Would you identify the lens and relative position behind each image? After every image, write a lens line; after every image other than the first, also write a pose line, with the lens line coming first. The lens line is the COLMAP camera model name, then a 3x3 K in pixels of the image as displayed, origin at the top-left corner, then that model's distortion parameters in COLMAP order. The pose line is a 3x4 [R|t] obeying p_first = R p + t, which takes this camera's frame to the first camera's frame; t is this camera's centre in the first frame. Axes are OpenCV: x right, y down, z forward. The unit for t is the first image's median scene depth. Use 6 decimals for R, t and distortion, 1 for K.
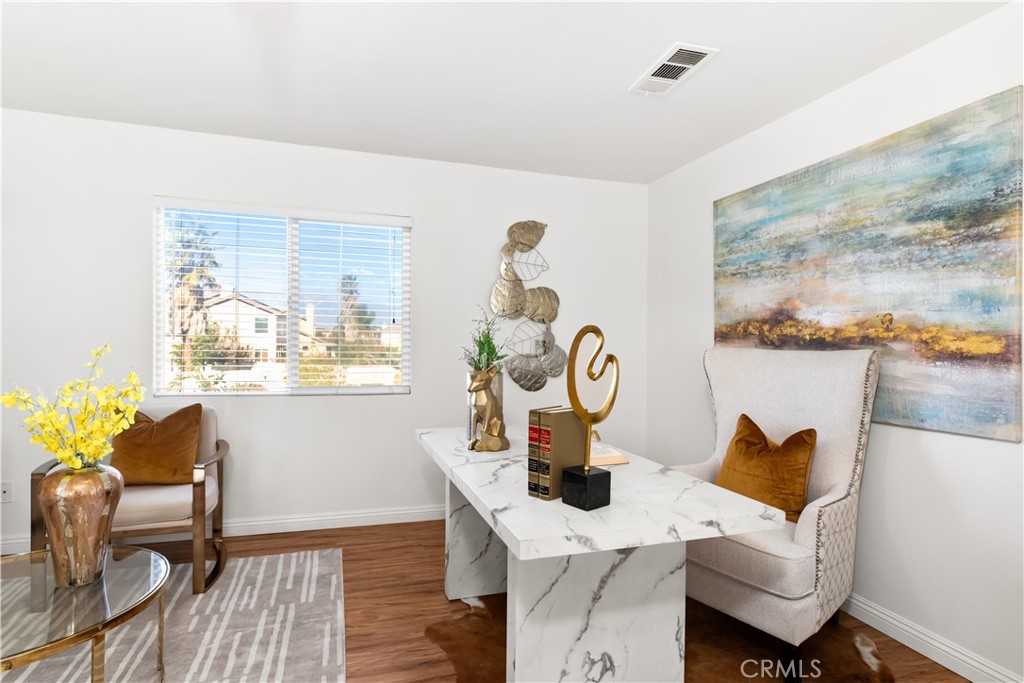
lens RADIAL K [[528.1, 0, 495.8], [0, 528.1, 356.8], [0, 0, 1]] dist [0.000131, 0.000852]
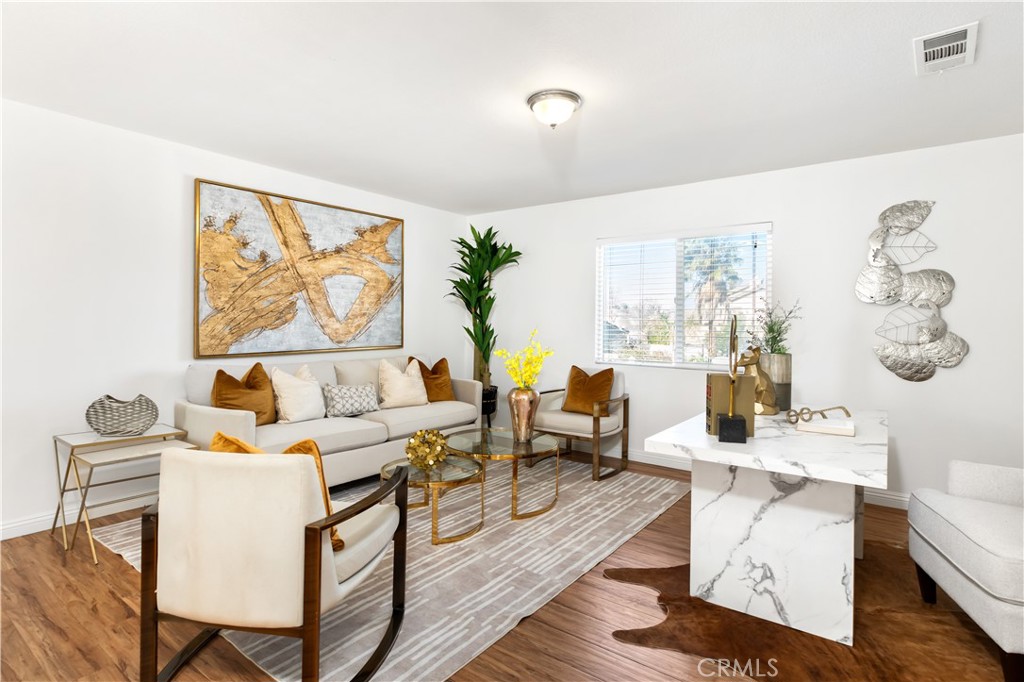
lens RADIAL K [[528.1, 0, 505.1], [0, 528.1, 337.7], [0, 0, 1]] dist [0.000131, 0.000852]
pose [[0.587404, 0.011927, -0.809206, 0.618442], [-0.024715, 0.999689, -0.003206, 0.013801], [0.808916, 0.021883, 0.587516, -0.214943]]
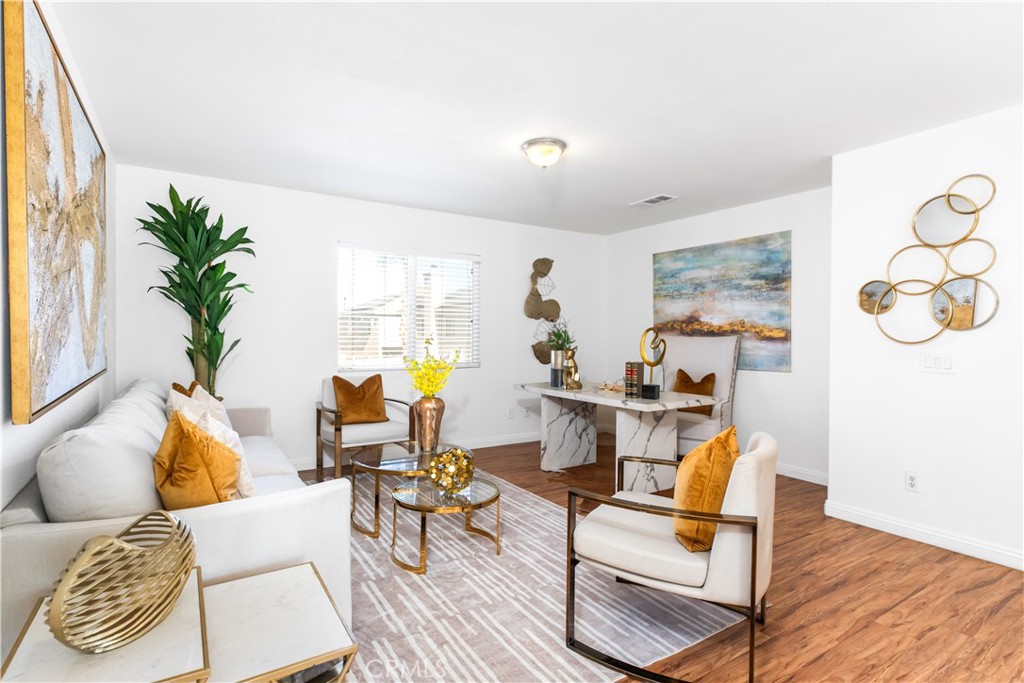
lens RADIAL K [[528.1, 0, 506.1], [0, 528.1, 360.4], [0, 0, 1]] dist [0.000131, 0.000852]
pose [[0.960065, -0.023054, 0.278826, -0.762673], [0.015908, 0.999485, 0.027866, 0.010770], [-0.279325, -0.022317, 0.959937, -0.781973]]
